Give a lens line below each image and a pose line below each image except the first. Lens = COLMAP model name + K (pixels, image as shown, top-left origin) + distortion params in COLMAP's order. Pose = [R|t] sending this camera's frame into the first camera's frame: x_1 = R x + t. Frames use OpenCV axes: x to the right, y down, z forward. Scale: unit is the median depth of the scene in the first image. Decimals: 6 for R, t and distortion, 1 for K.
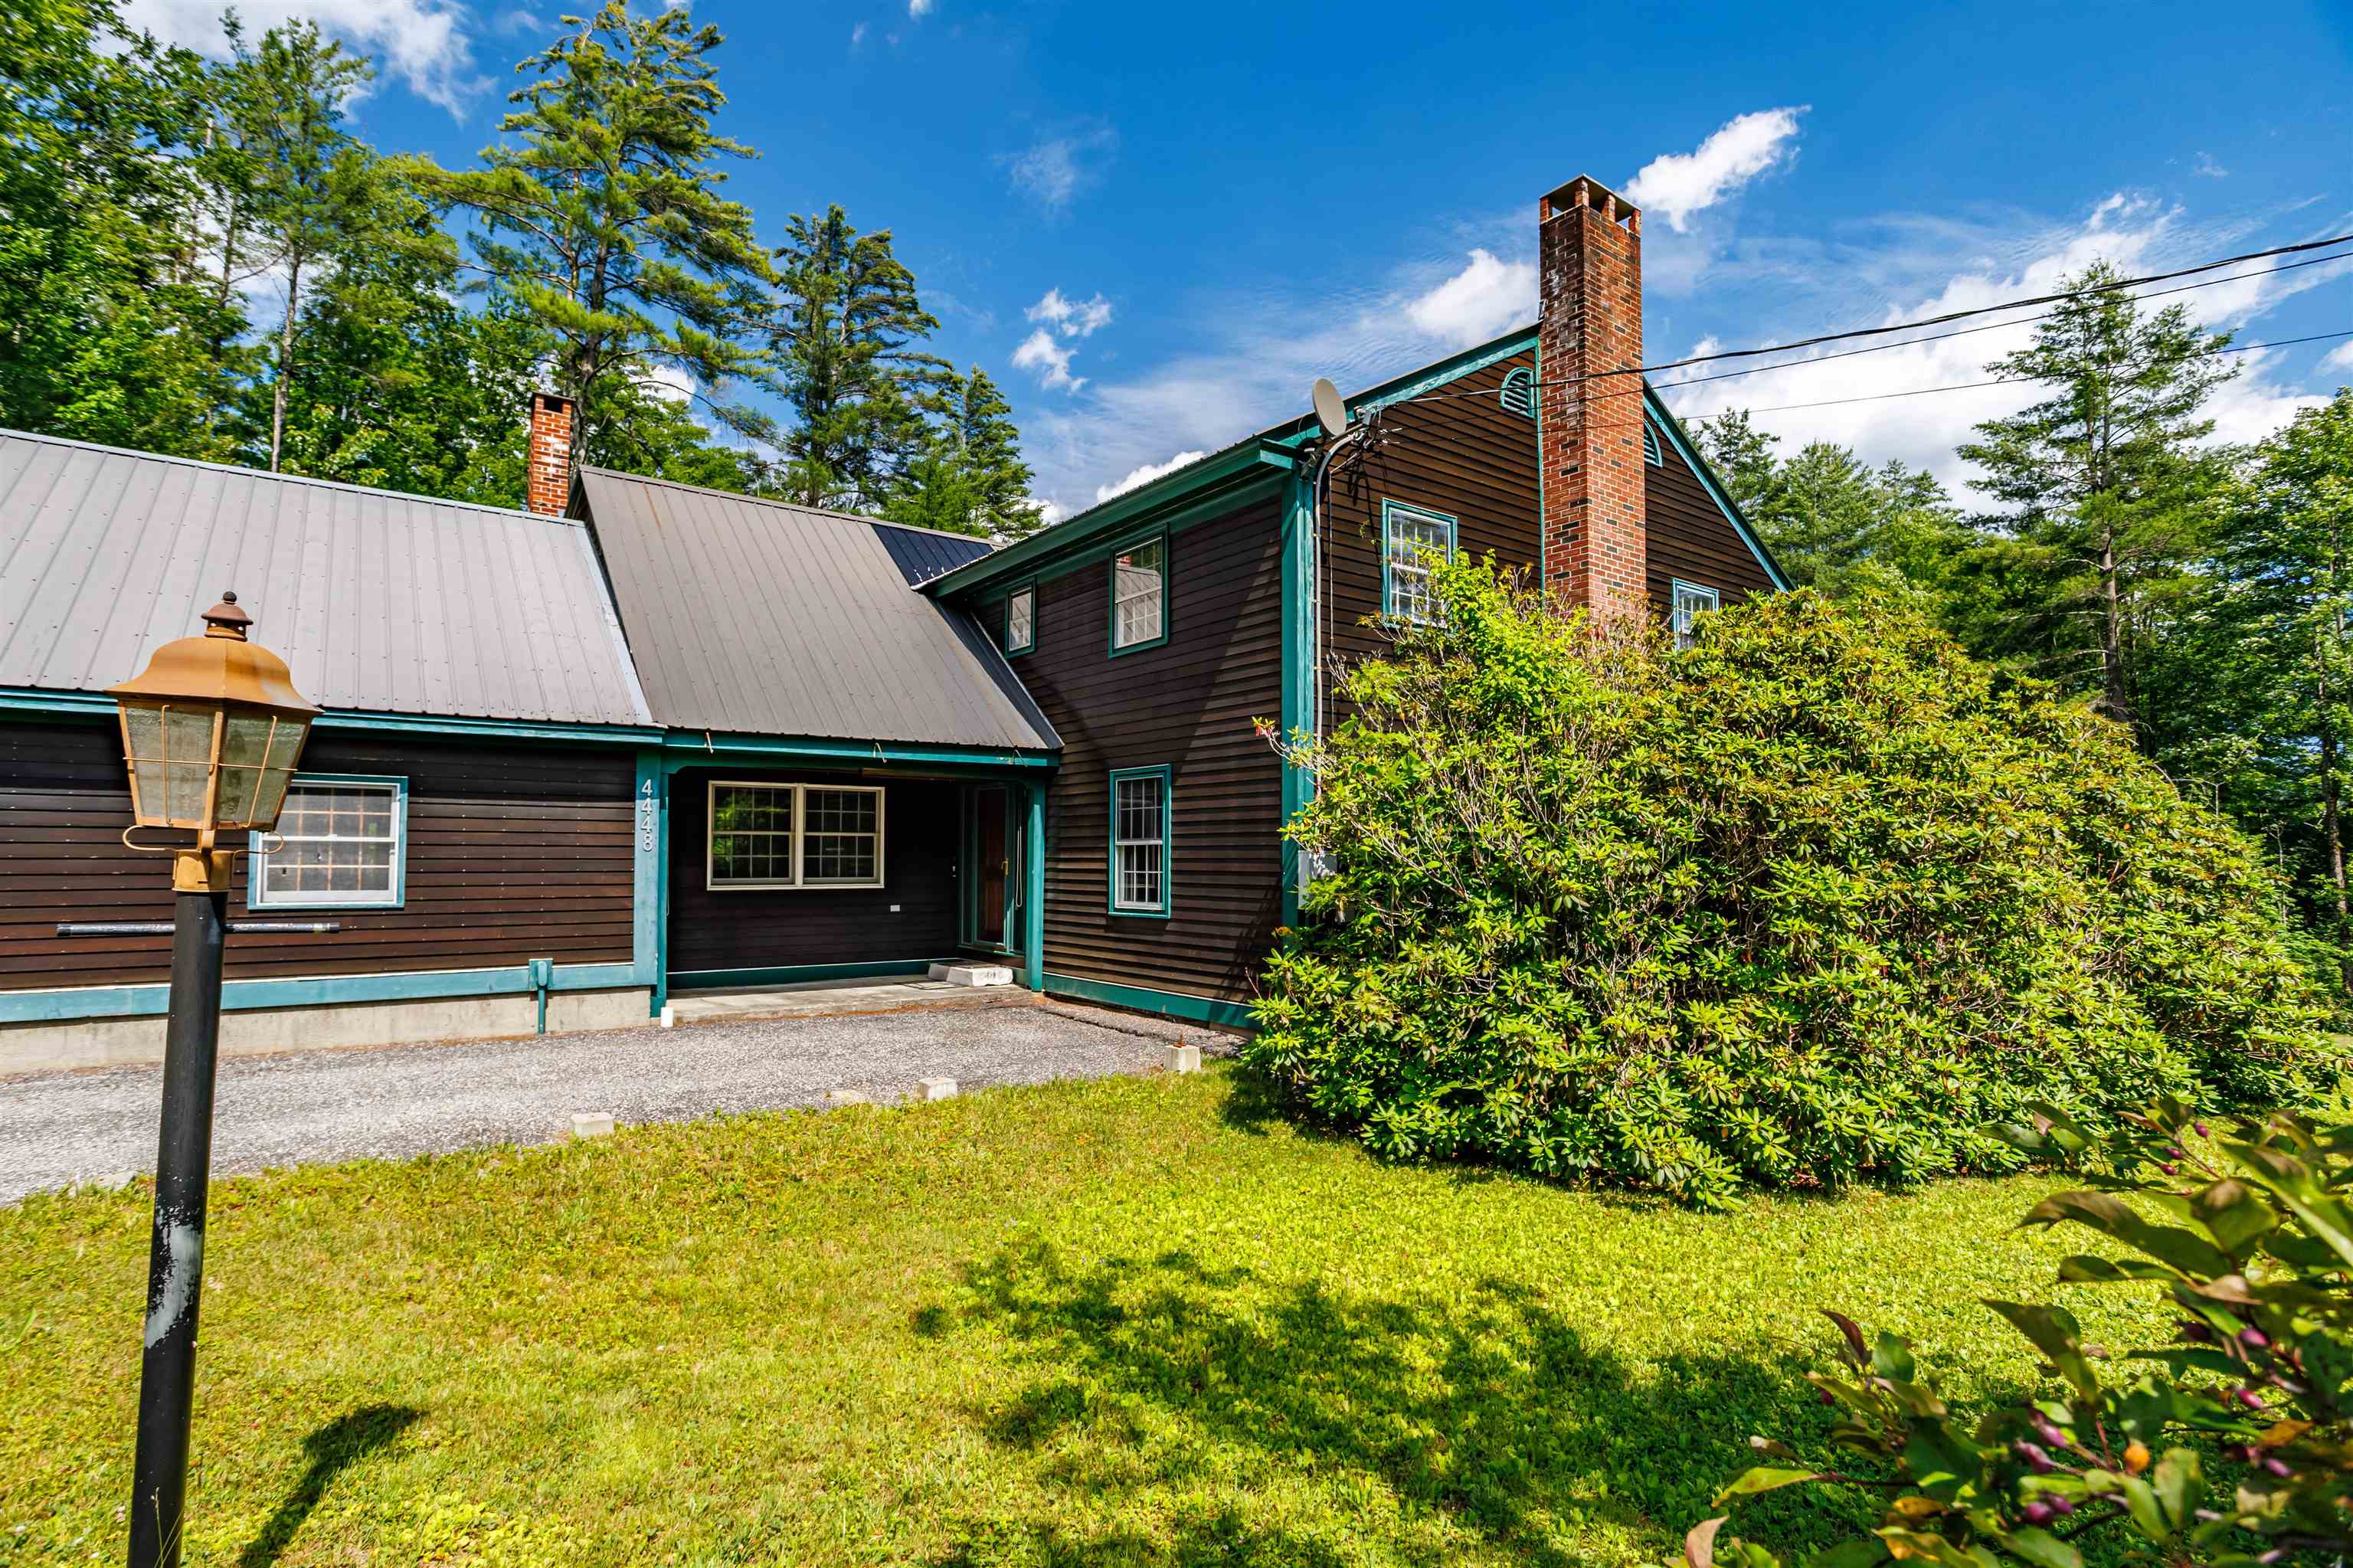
lens RADIAL K [[1163.0, 0, 1170.4], [0, 1163.0, 775.7], [0, 0, 1]] dist [-0.002080, 0.000048]
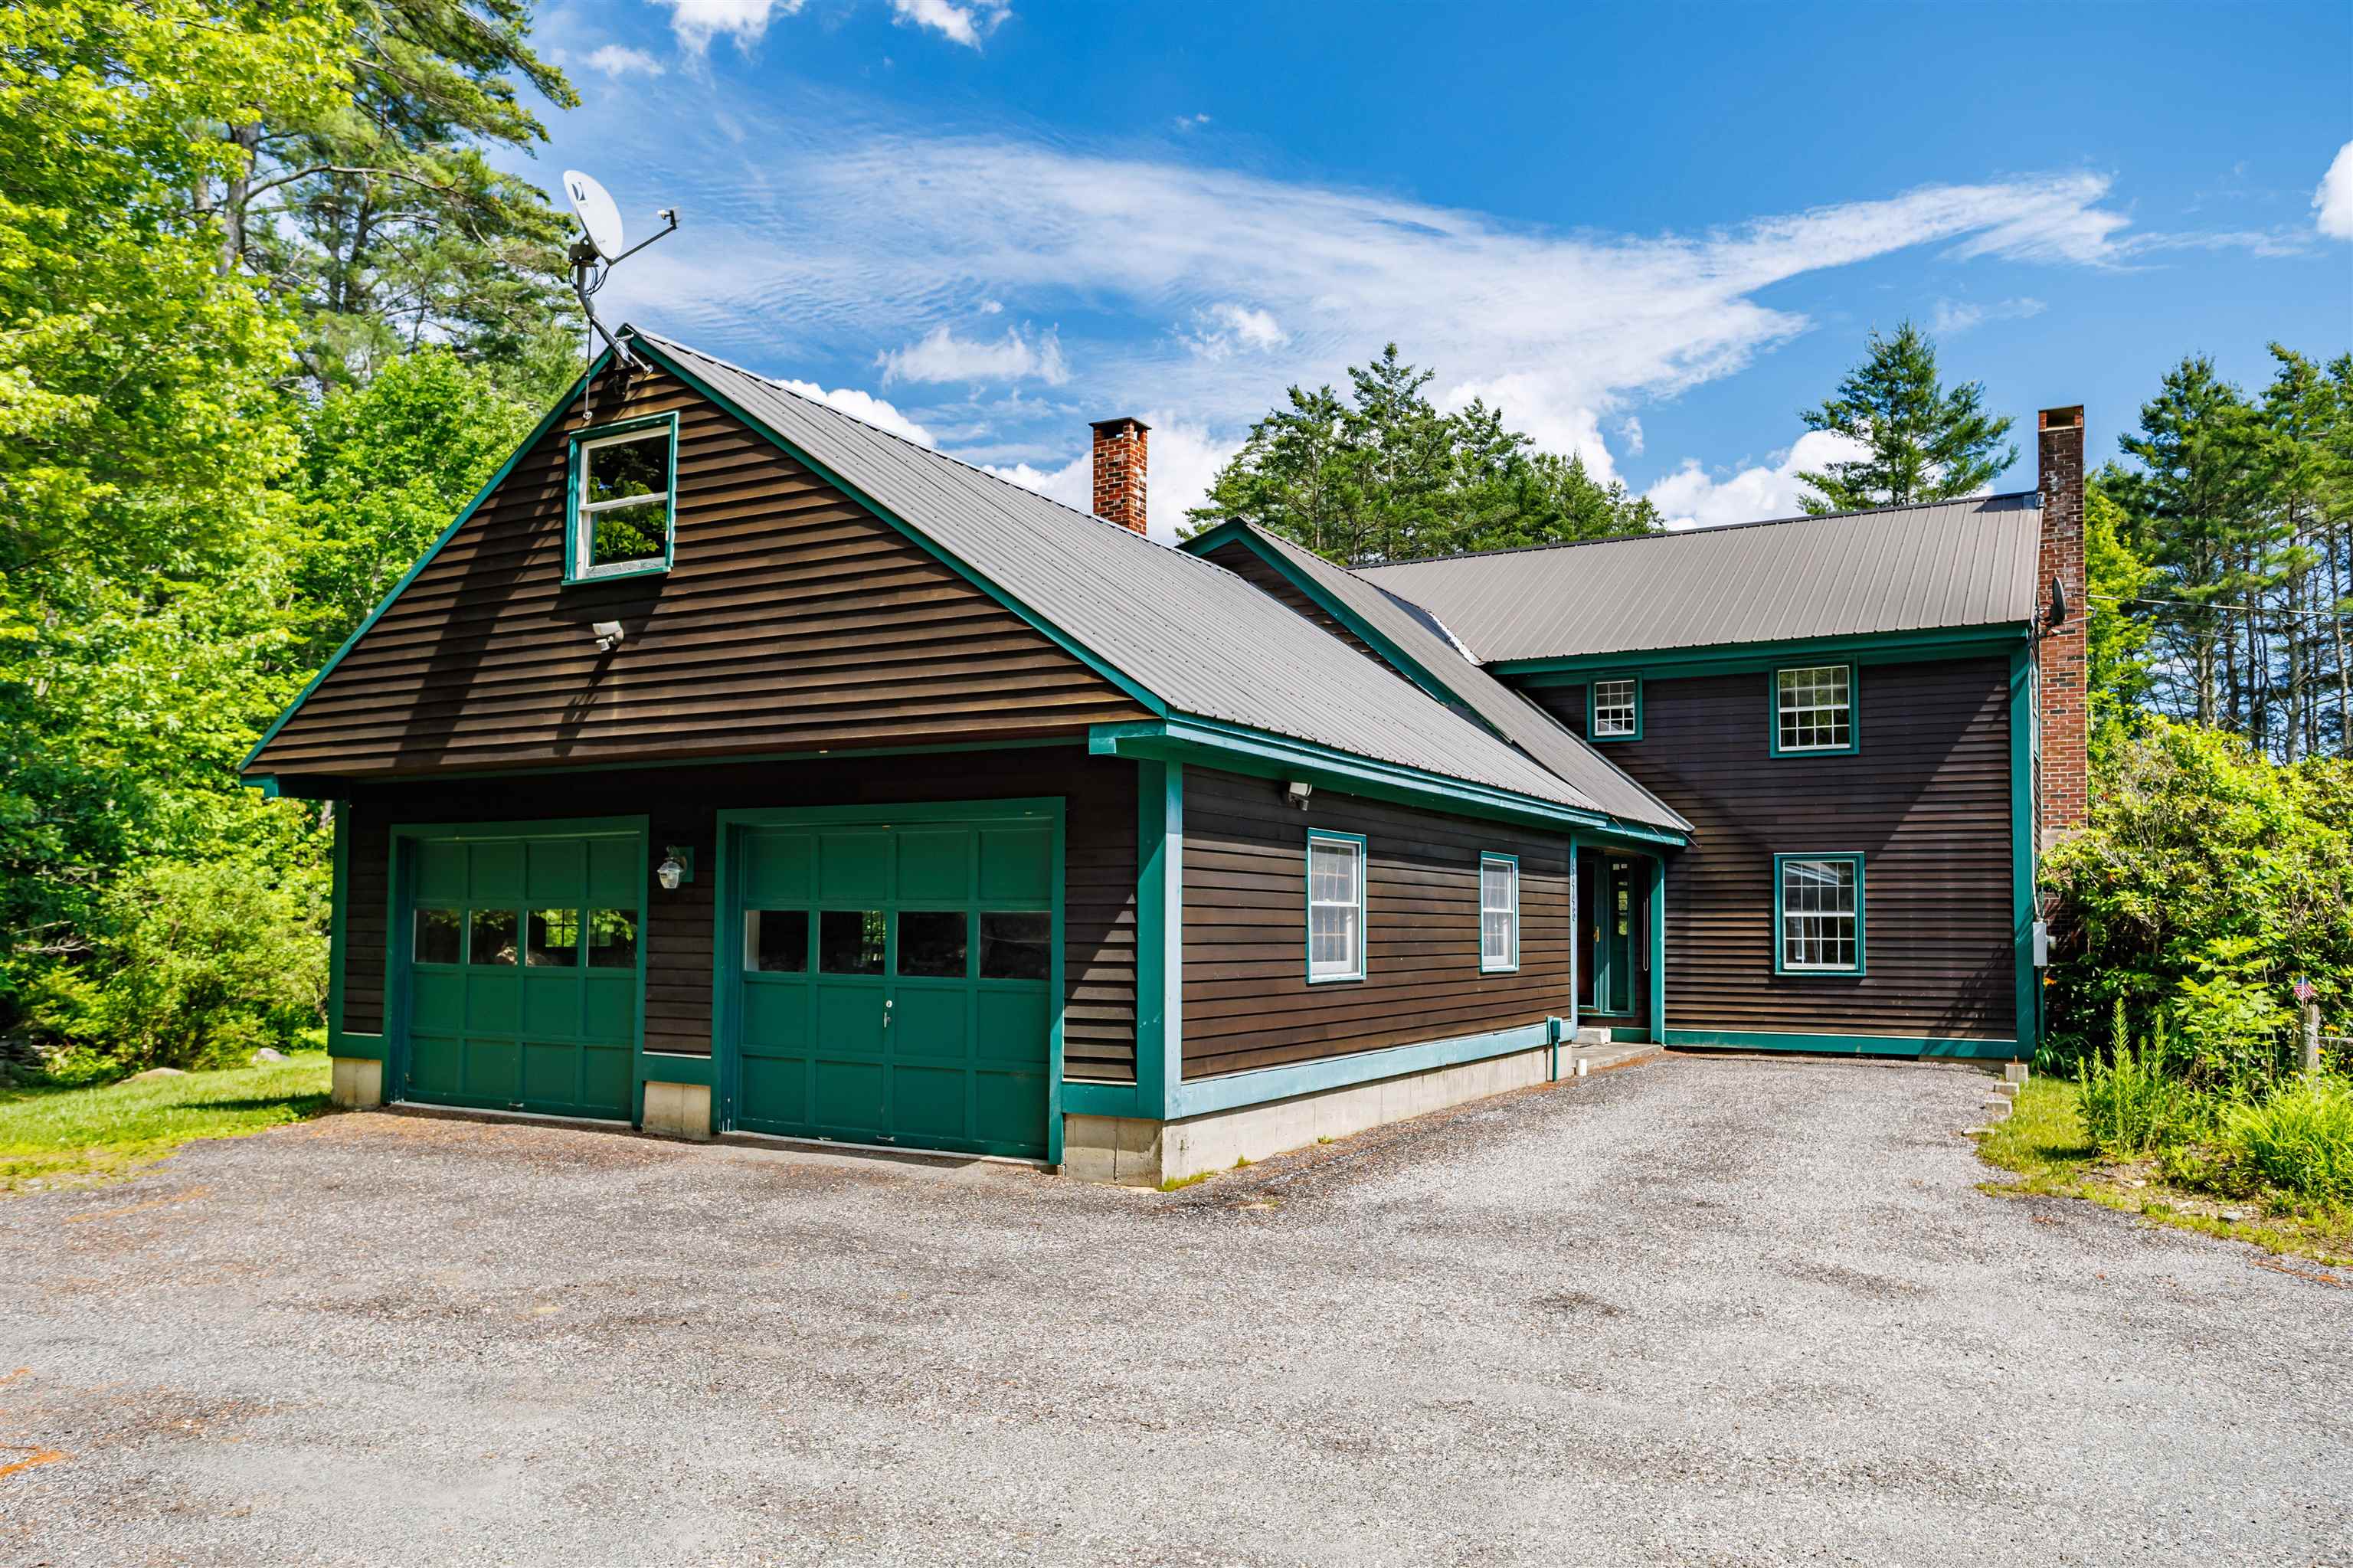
lens RADIAL K [[1710.6, 0, 1170.4], [0, 1710.6, 783.2], [0, 0, 1]] dist [0.004124, 0.001473]
pose [[0.936109, 0.050581, 0.348054, -1.144599], [-0.040771, 0.998539, -0.035457, 0.010507], [-0.349339, 0.019001, 0.936804, -0.390251]]
